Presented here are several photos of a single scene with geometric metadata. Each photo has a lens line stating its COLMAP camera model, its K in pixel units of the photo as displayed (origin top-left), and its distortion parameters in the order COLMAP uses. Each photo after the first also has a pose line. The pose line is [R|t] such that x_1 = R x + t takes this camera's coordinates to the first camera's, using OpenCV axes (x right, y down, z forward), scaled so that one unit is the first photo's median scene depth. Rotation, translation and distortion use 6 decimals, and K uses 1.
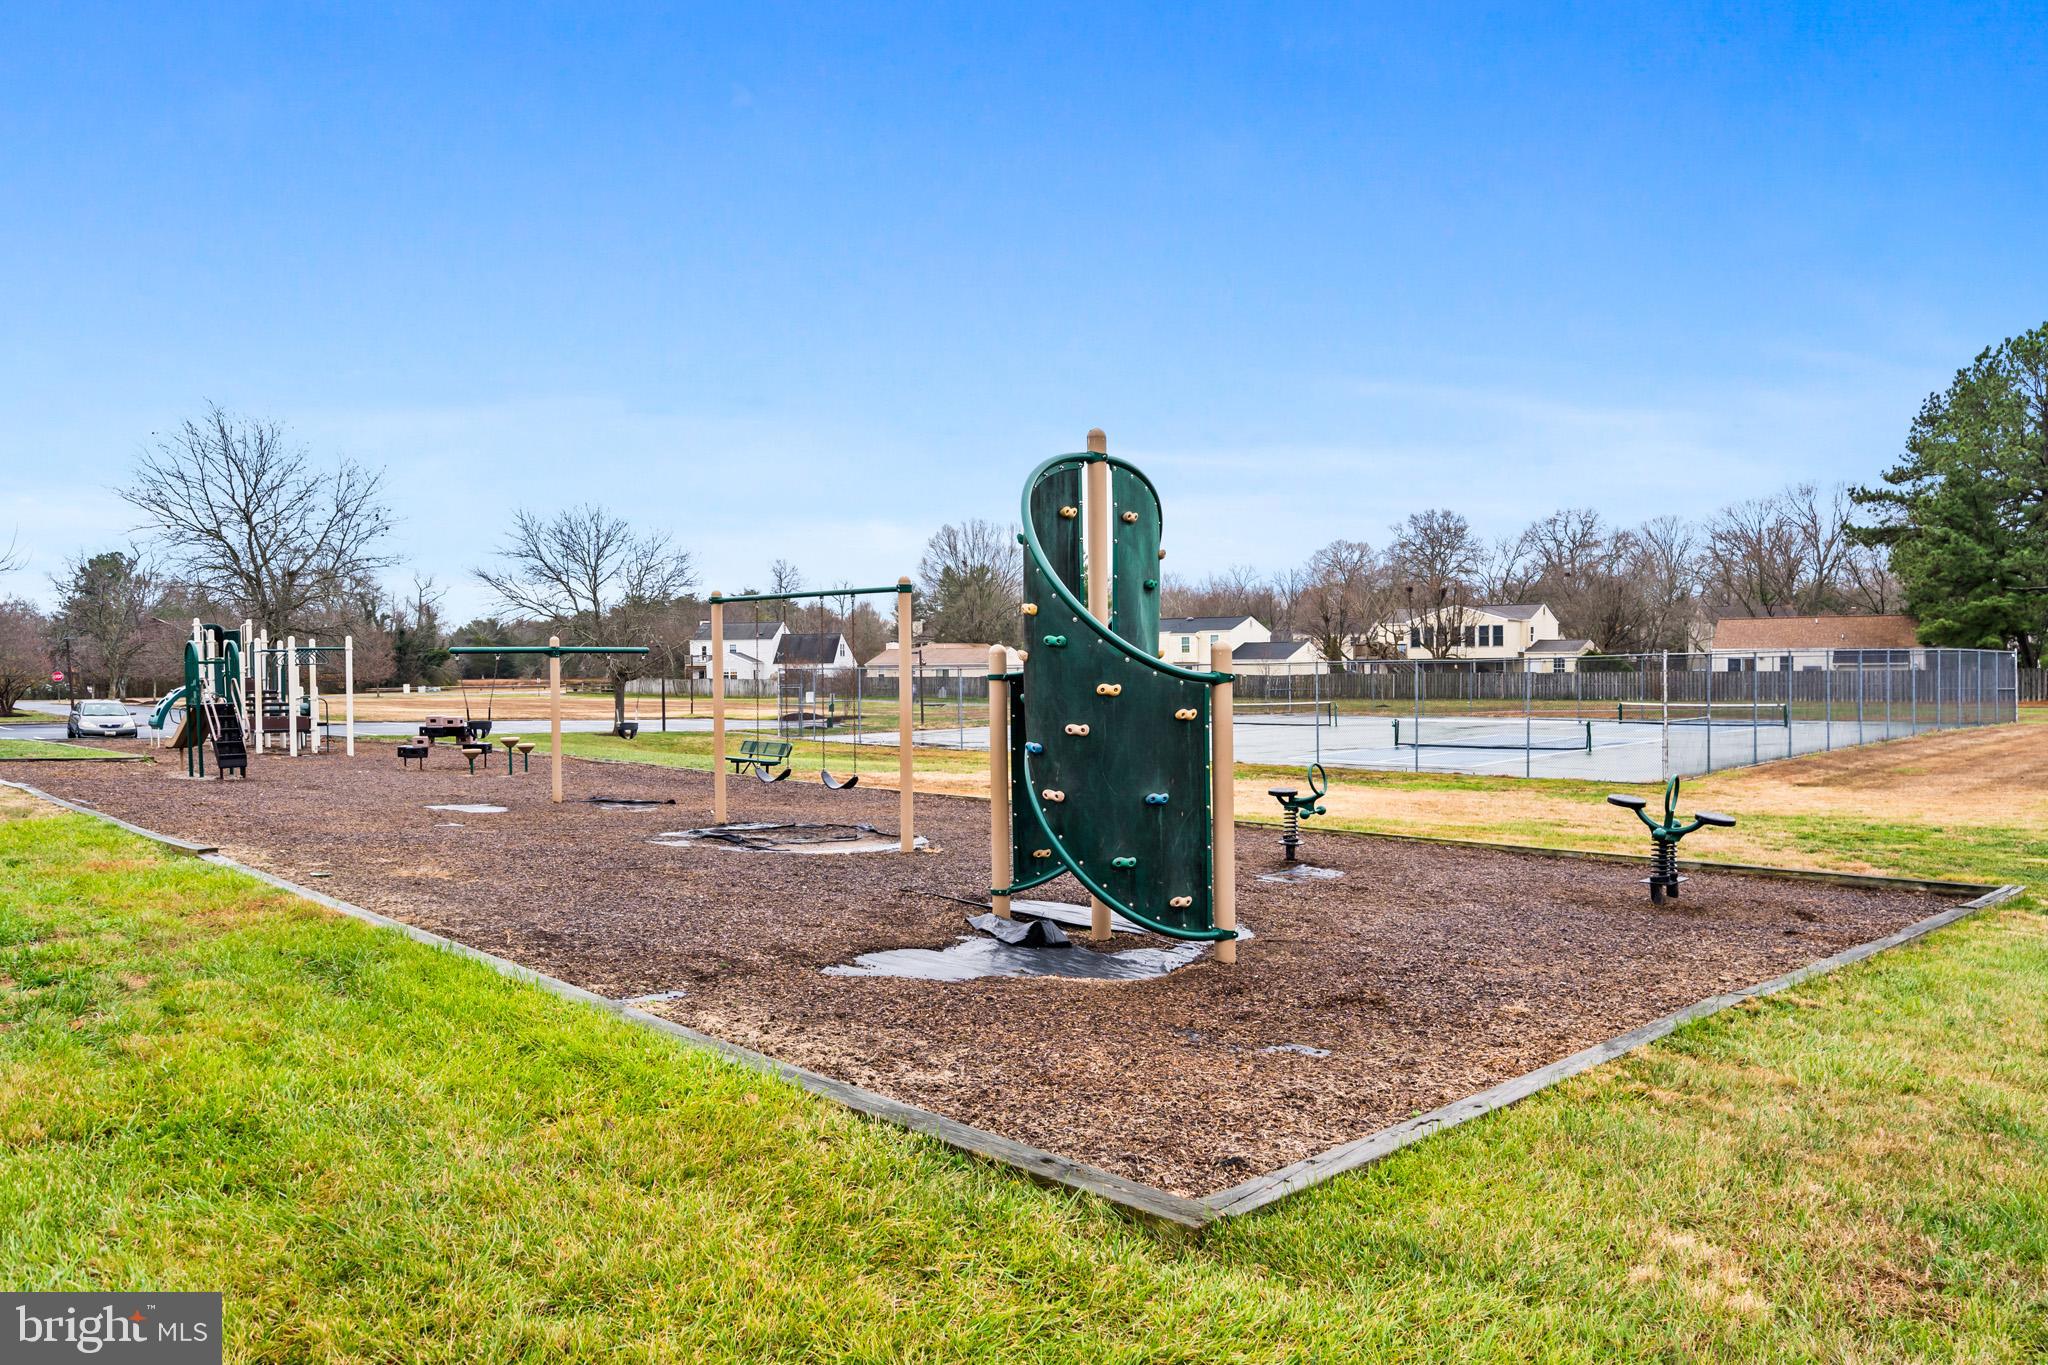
lens RADIAL K [[1360.0, 0, 1024.3], [0, 1360.0, 680.8], [0, 0, 1]] dist [-0.010511, 0.004744]
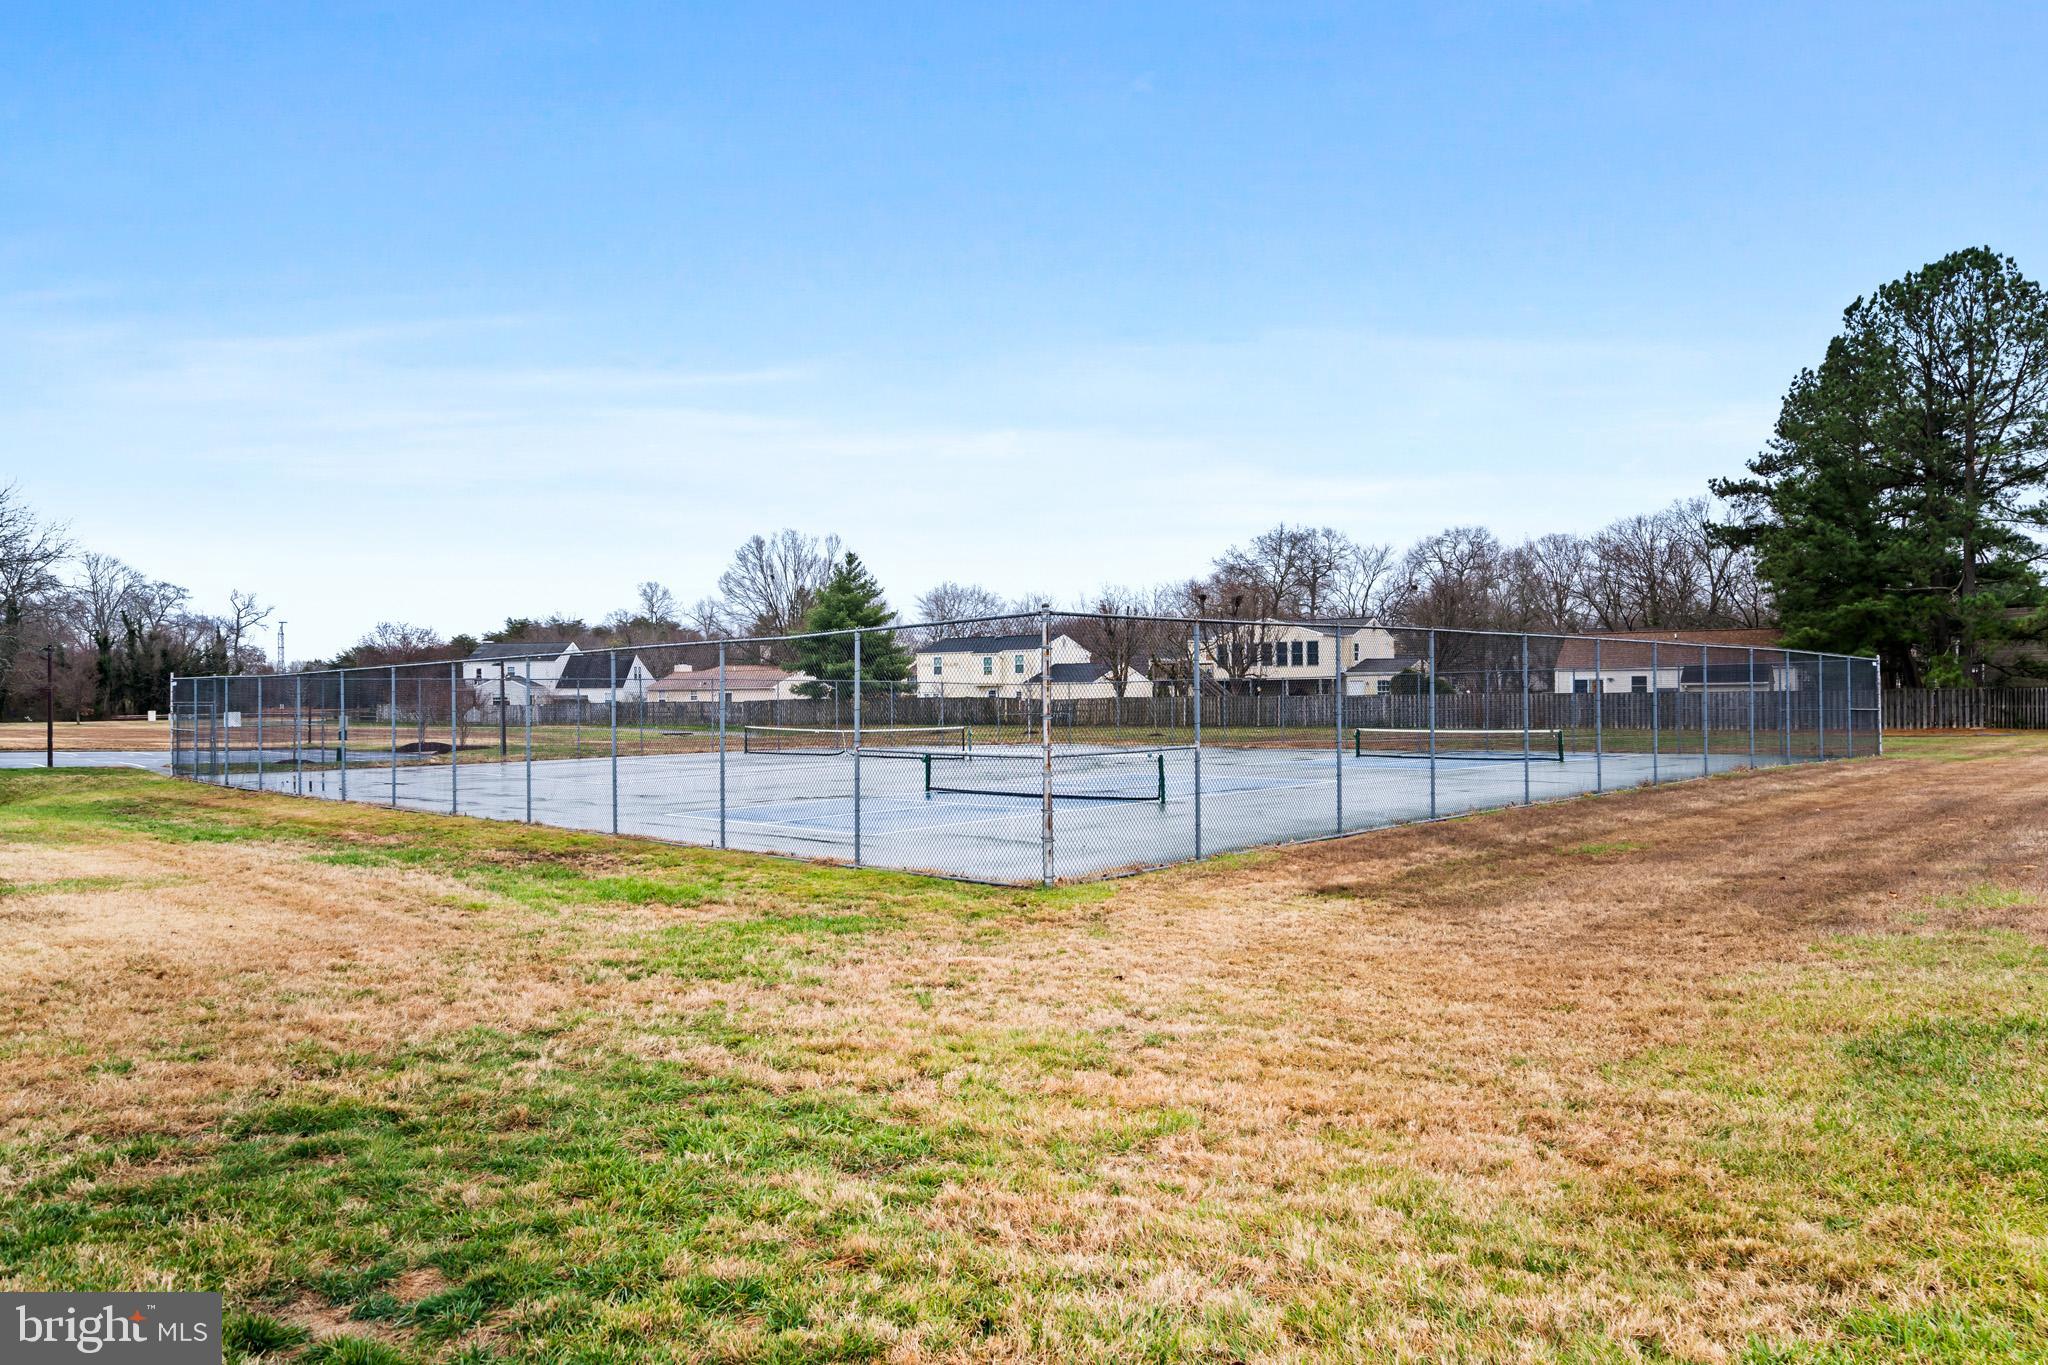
lens RADIAL K [[1316.5, 0, 1023.1], [0, 1316.5, 690.3], [0, 0, 1]] dist [-0.004096, -0.004873]
pose [[0.999658, 0.001444, 0.026113, 0.155653], [-0.001008, 0.999860, -0.016694, 0.004699], [-0.026134, 0.016662, 0.999520, 0.187387]]
